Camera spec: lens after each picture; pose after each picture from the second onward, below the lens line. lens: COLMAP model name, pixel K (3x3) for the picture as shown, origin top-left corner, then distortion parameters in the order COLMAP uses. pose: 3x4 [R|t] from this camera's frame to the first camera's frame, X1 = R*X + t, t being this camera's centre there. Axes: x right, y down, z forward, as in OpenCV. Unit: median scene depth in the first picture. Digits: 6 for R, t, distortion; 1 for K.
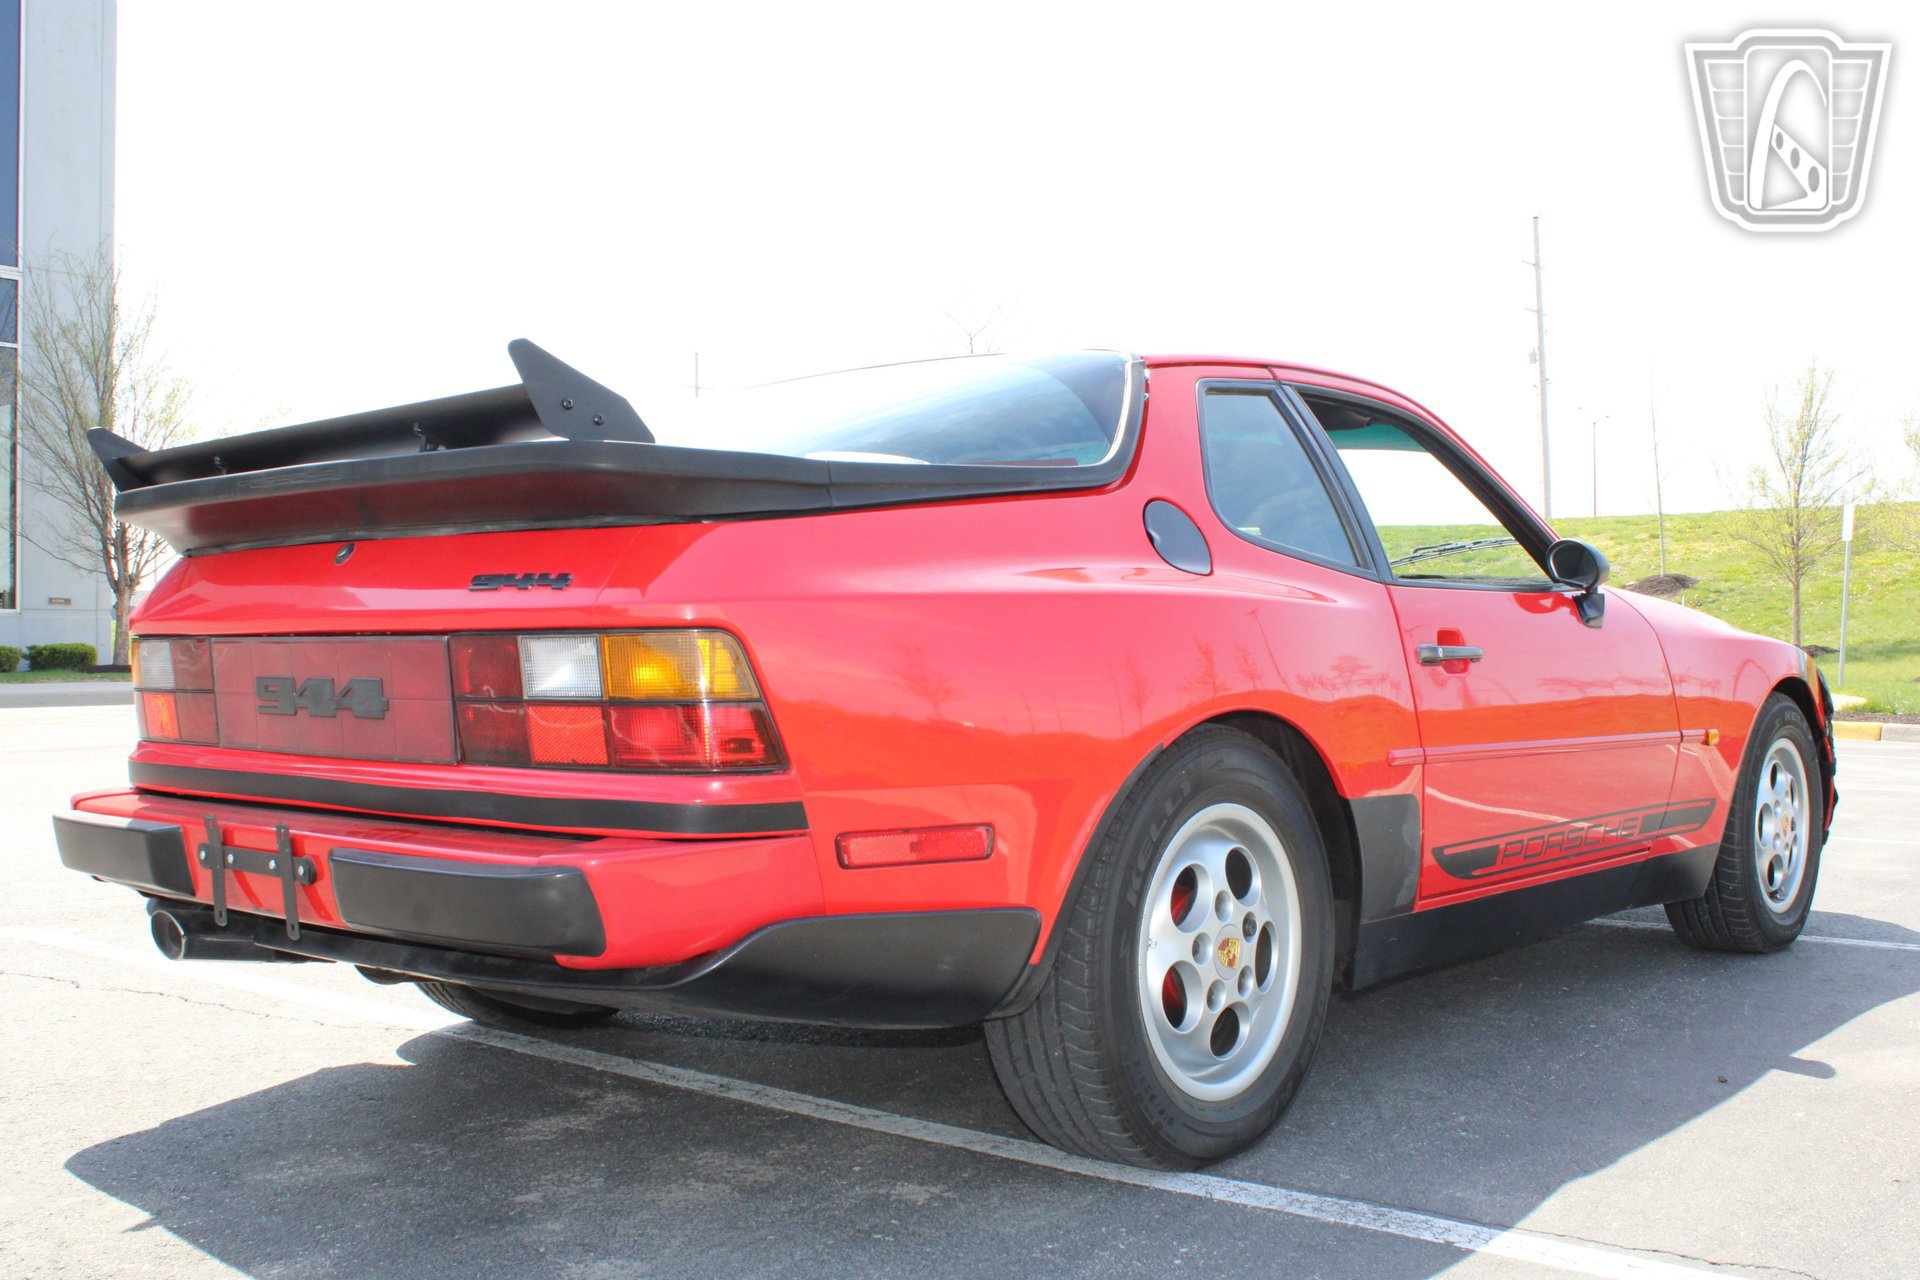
lens RADIAL K [[2104.9, 0, 960.0], [0, 2104.9, 640.0], [0, 0, 1]] dist [-0.146114, 0.207339]
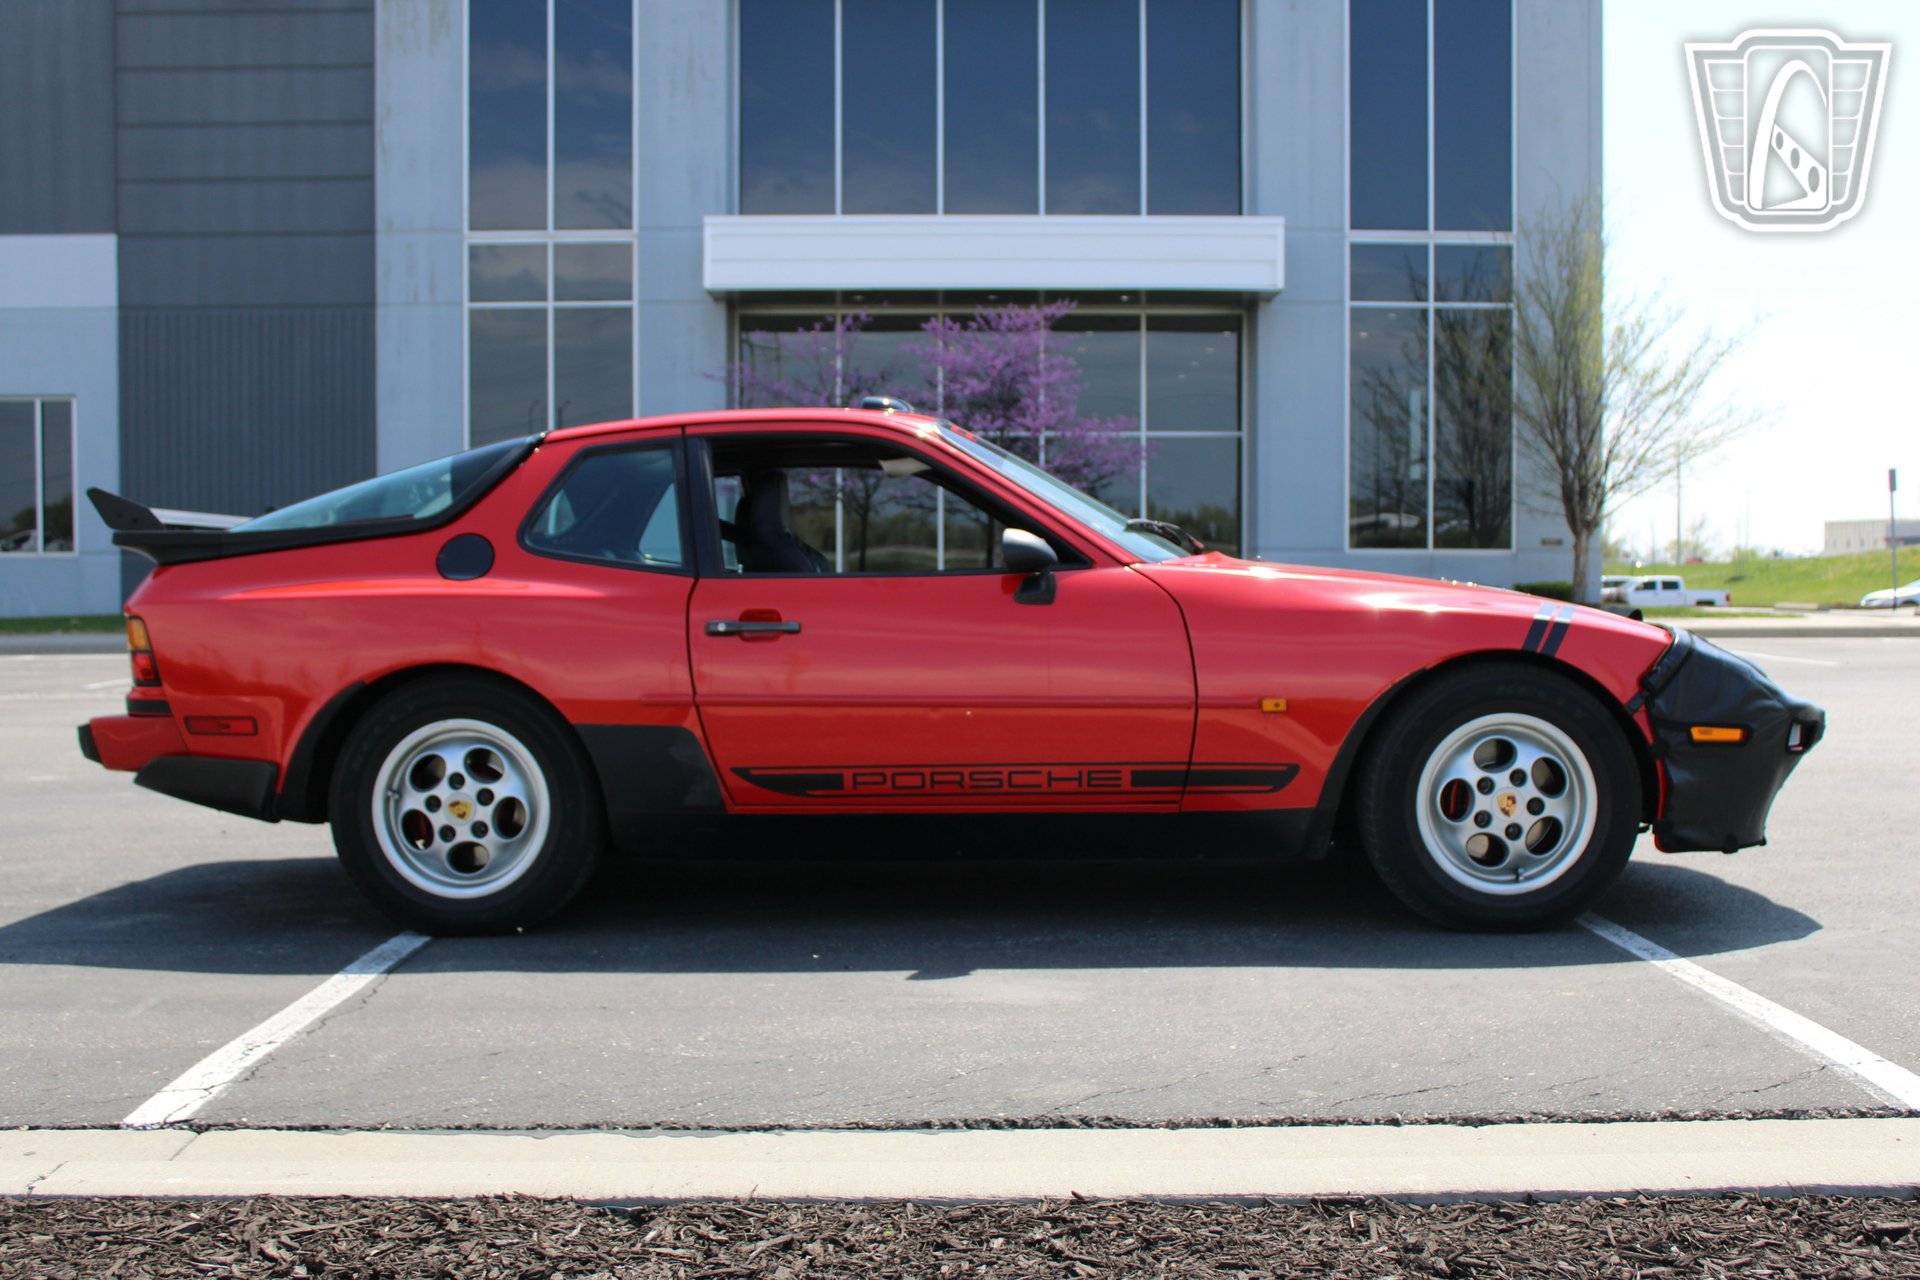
lens RADIAL K [[2104.9, 0, 960.0], [0, 2104.9, 640.0], [0, 0, 1]] dist [-0.146114, 0.207339]
pose [[0.614049, 0.022295, -0.788953, 1.654934], [0.007932, 0.999376, 0.034415, -0.039200], [0.789228, -0.027390, 0.613489, 0.295313]]
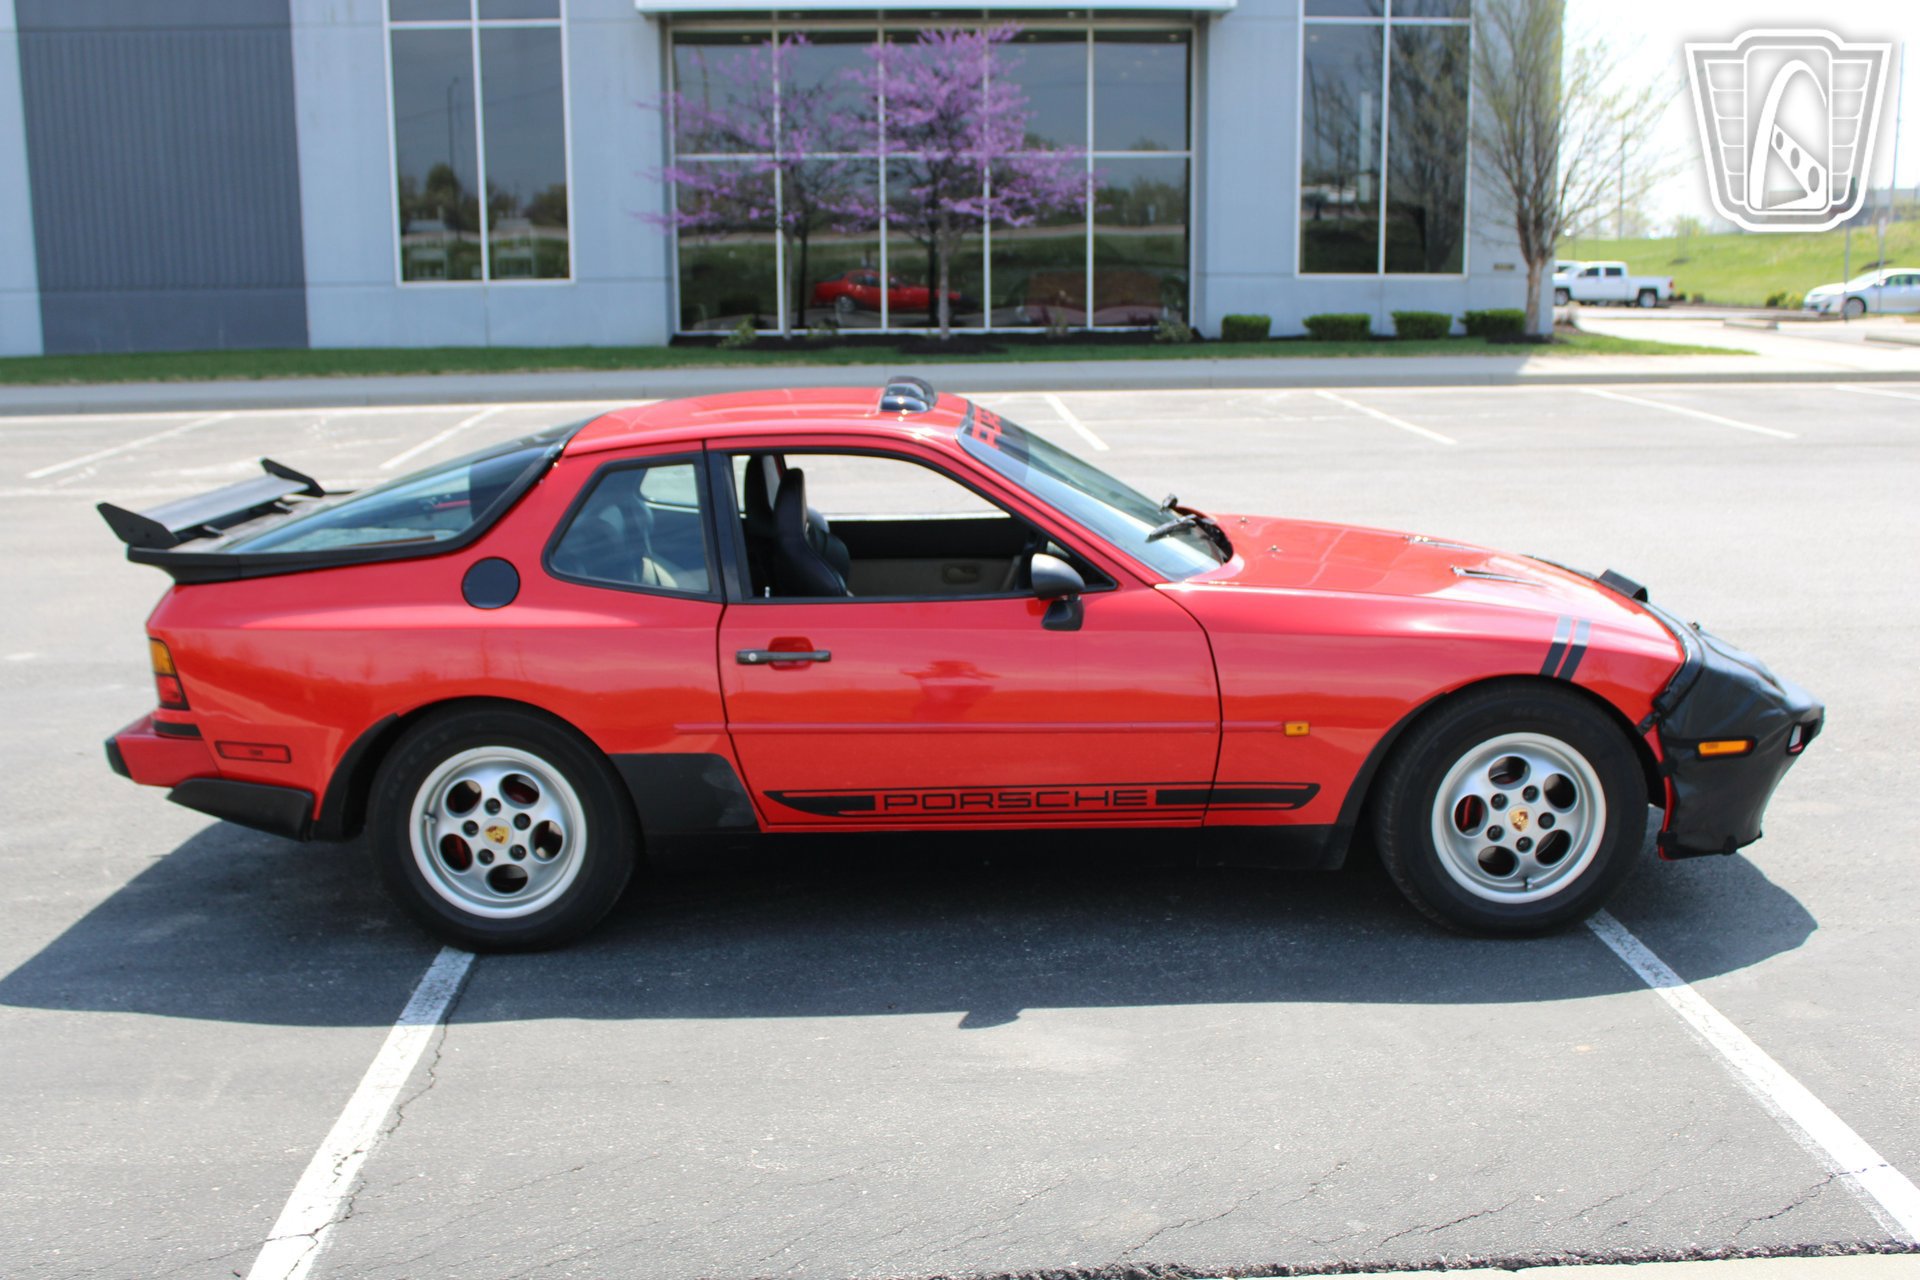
lens RADIAL K [[2123.9, 0, 949.0], [0, 2123.9, 642.7], [0, 0, 1]] dist [-0.137981, 0.186049]
pose [[0.636746, 0.138134, -0.758600, 1.610365], [0.013963, 0.981596, 0.190460, -0.318160], [0.770947, -0.131867, 0.623098, 0.235860]]
